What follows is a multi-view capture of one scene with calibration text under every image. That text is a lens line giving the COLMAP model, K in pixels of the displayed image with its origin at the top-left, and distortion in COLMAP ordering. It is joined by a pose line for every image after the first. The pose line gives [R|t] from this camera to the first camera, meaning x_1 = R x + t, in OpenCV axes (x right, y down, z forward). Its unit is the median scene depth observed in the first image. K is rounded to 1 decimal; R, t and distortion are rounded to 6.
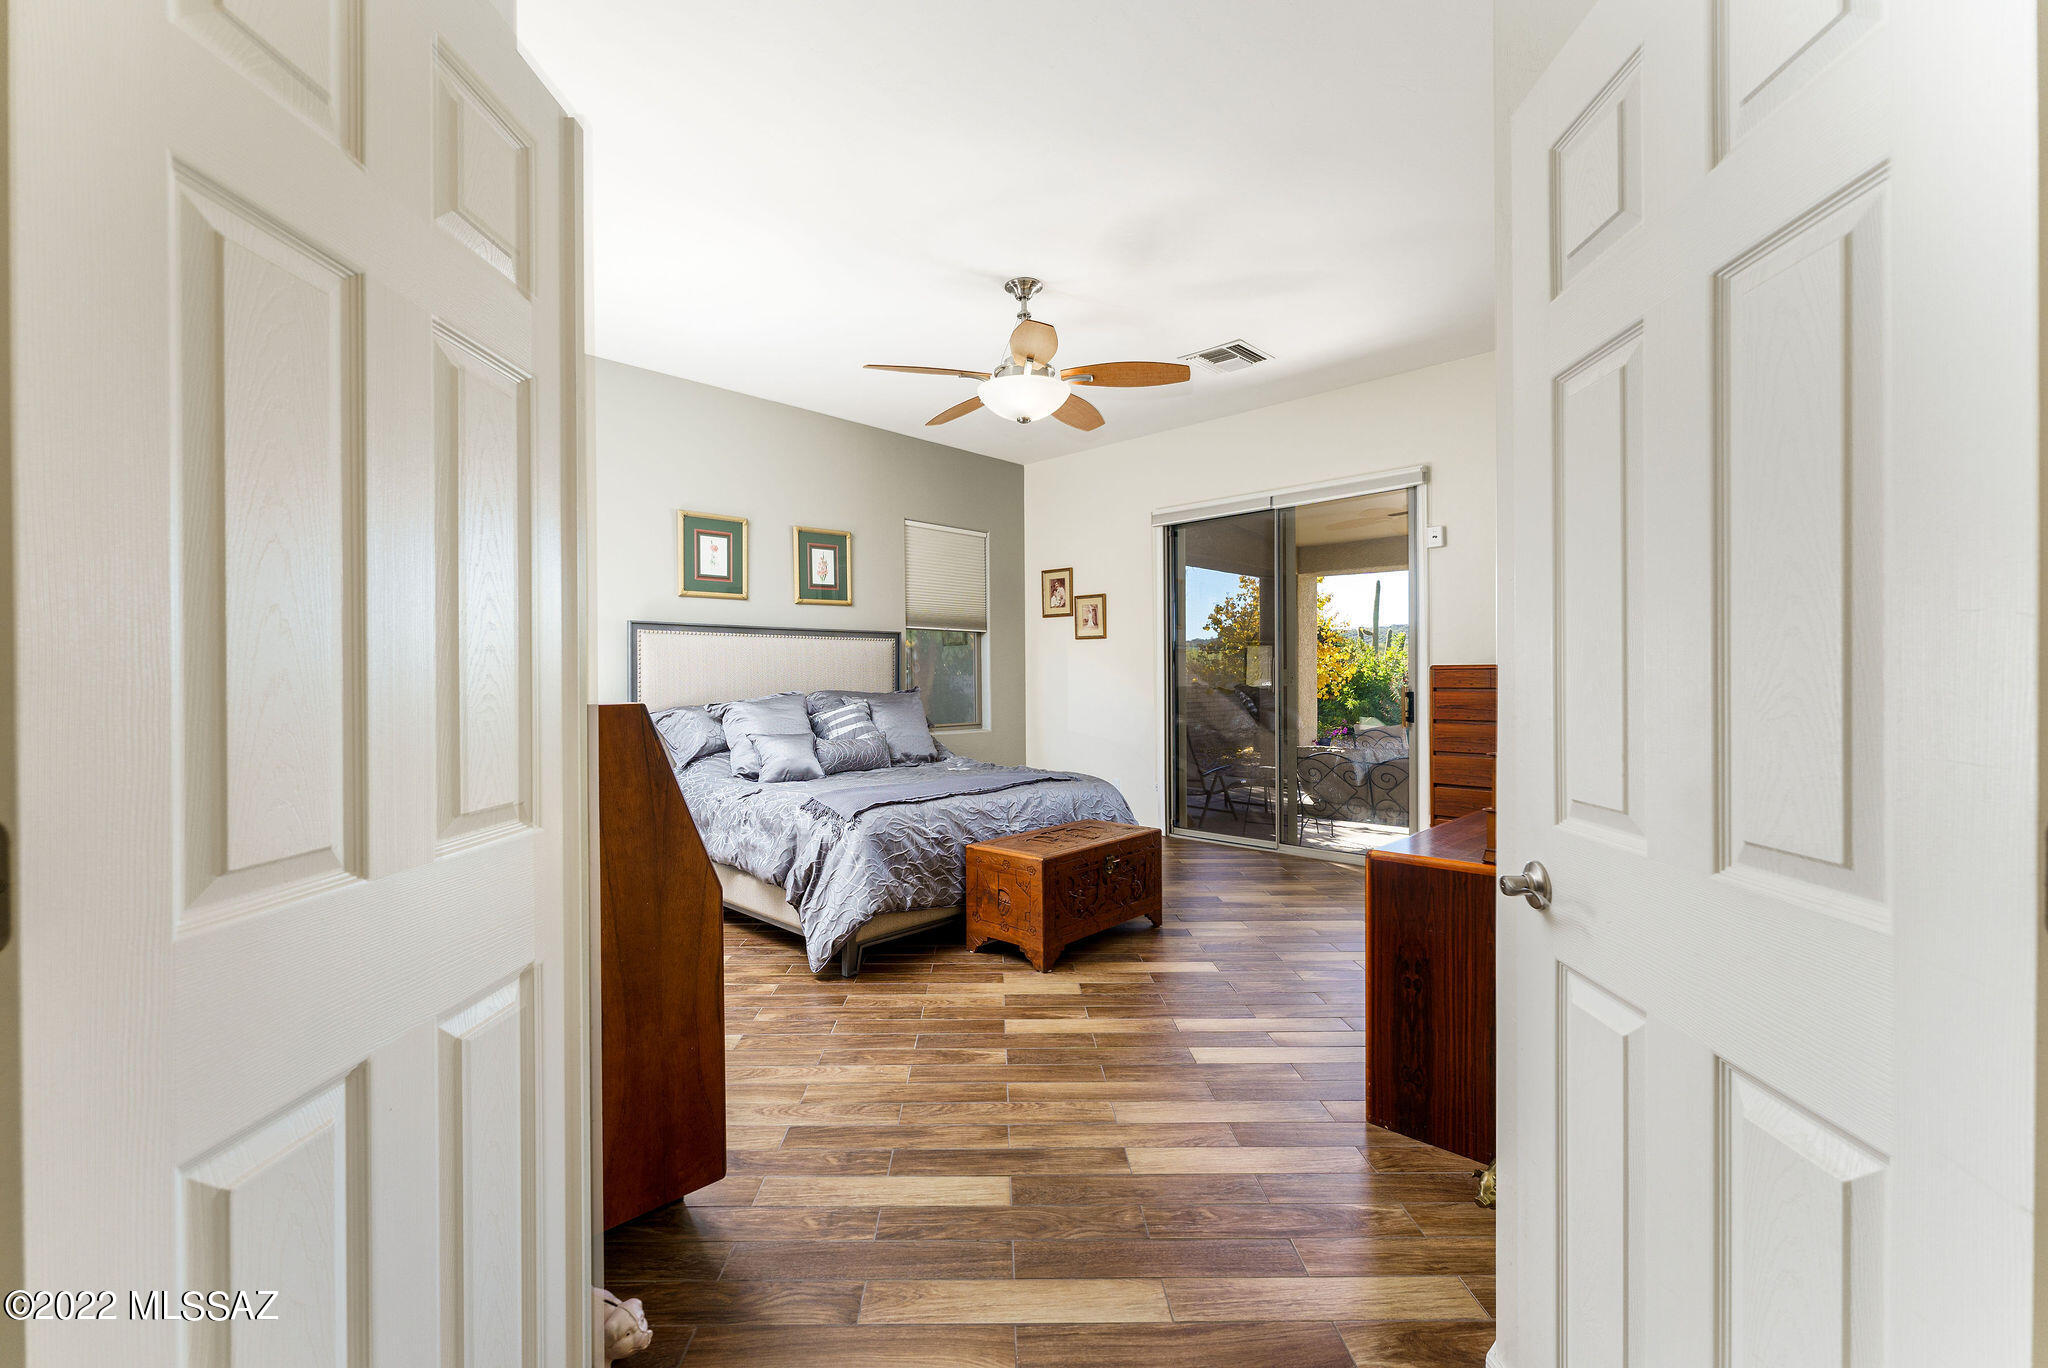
lens RADIAL K [[853.3, 0, 1027.3], [0, 853.3, 678.2], [0, 0, 1]] dist [0.004298, -0.000785]
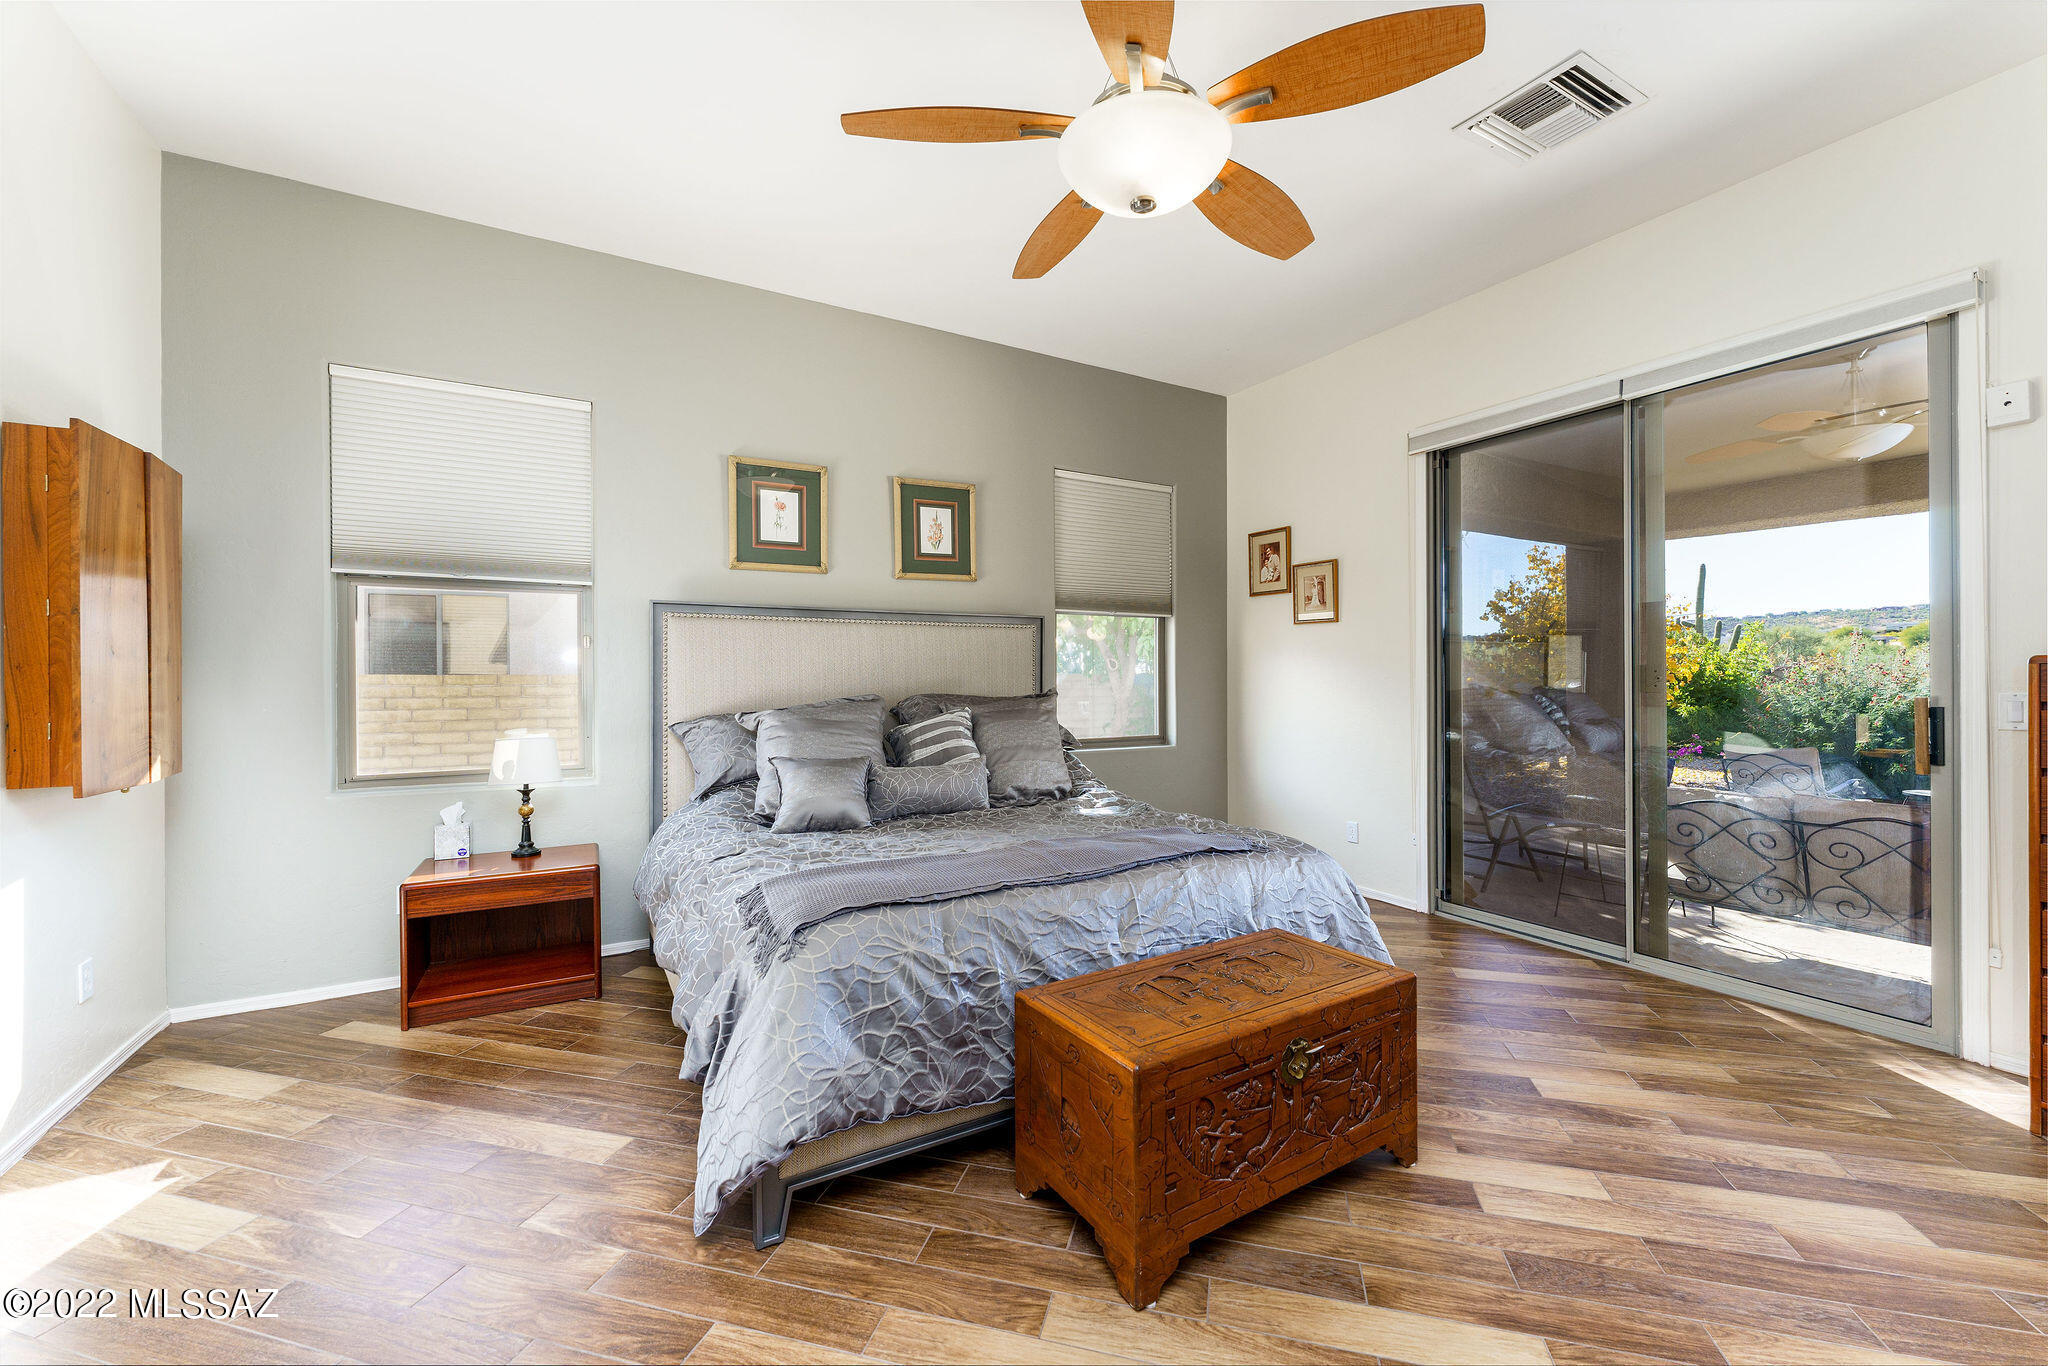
lens RADIAL K [[853.3, 0, 1022.7], [0, 853.3, 677.6], [0, 0, 1]] dist [0.004298, -0.000785]
pose [[0.959318, 0.003096, -0.282310, 0.054796], [-0.002642, 0.999995, 0.001986, -0.001446], [0.282314, -0.001159, 0.959321, 0.322710]]
